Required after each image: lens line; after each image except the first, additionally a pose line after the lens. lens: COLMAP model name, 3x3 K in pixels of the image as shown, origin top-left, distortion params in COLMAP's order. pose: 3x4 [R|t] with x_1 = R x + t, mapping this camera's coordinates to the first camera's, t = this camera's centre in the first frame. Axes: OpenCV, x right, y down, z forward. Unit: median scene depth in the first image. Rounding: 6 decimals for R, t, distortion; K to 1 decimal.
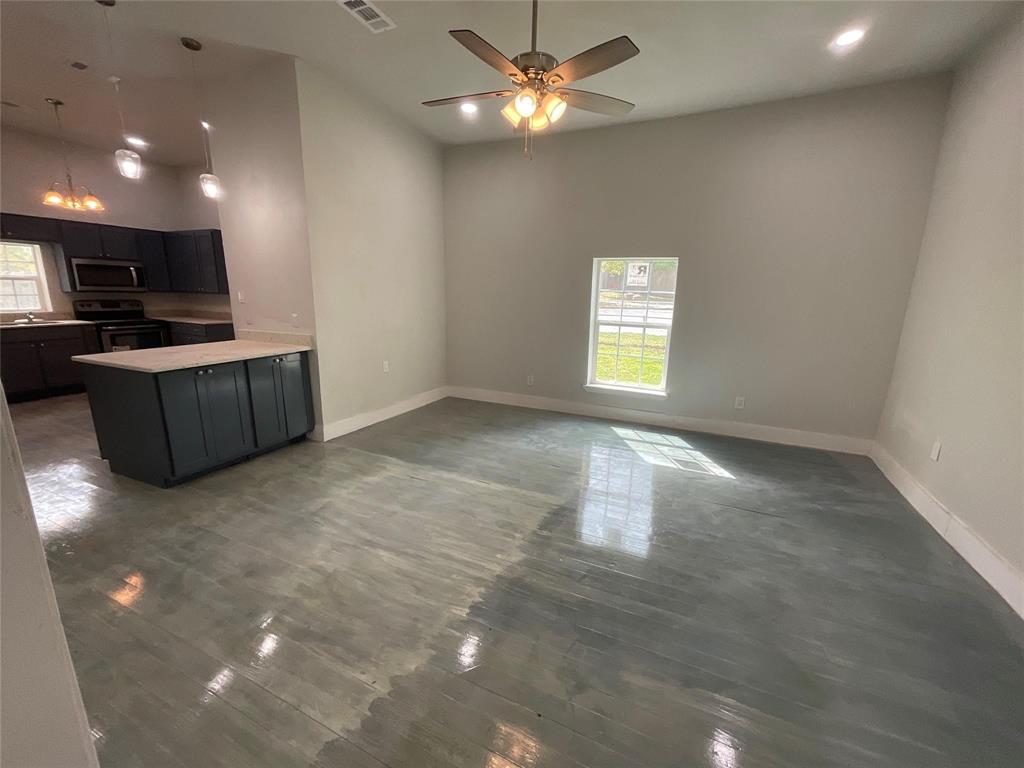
lens RADIAL K [[414.0, 0, 514.0], [0, 414.0, 383.3], [0, 0, 1]] dist [-0.000169, 0.000096]
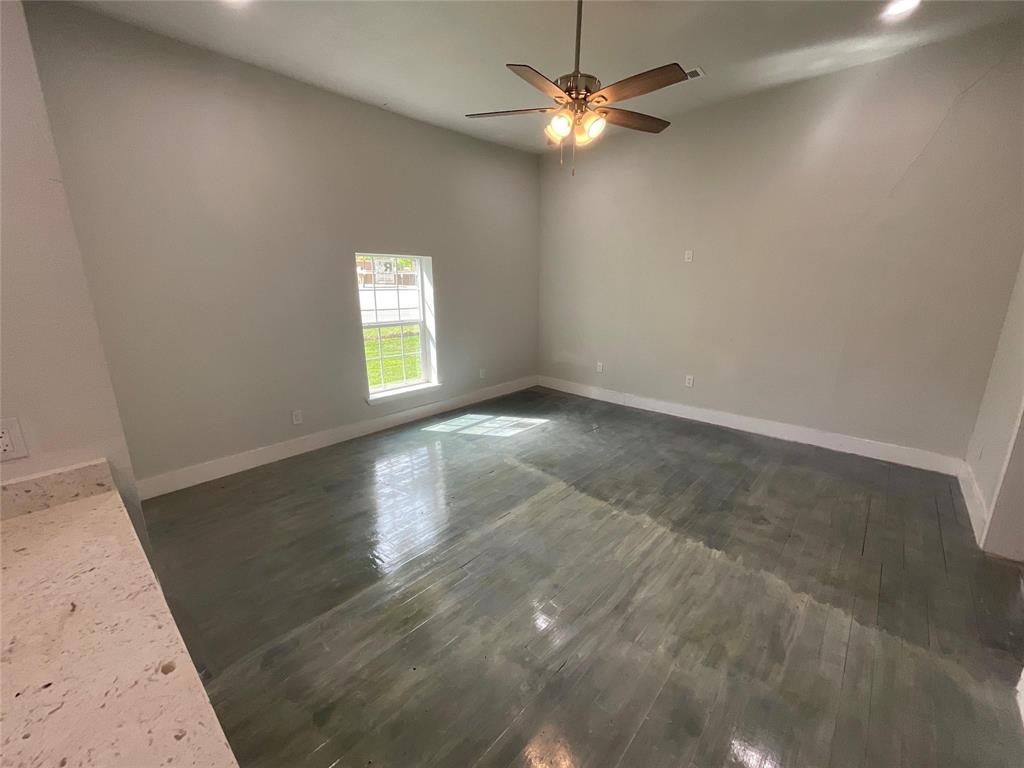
lens RADIAL K [[414.0, 0, 514.0], [0, 414.0, 383.3], [0, 0, 1]] dist [-0.000169, 0.000096]
pose [[0.304147, -0.253274, 0.918339, -0.771949], [0.213632, 0.957590, 0.193346, -0.191792], [-0.928362, 0.137381, 0.345356, 0.601423]]
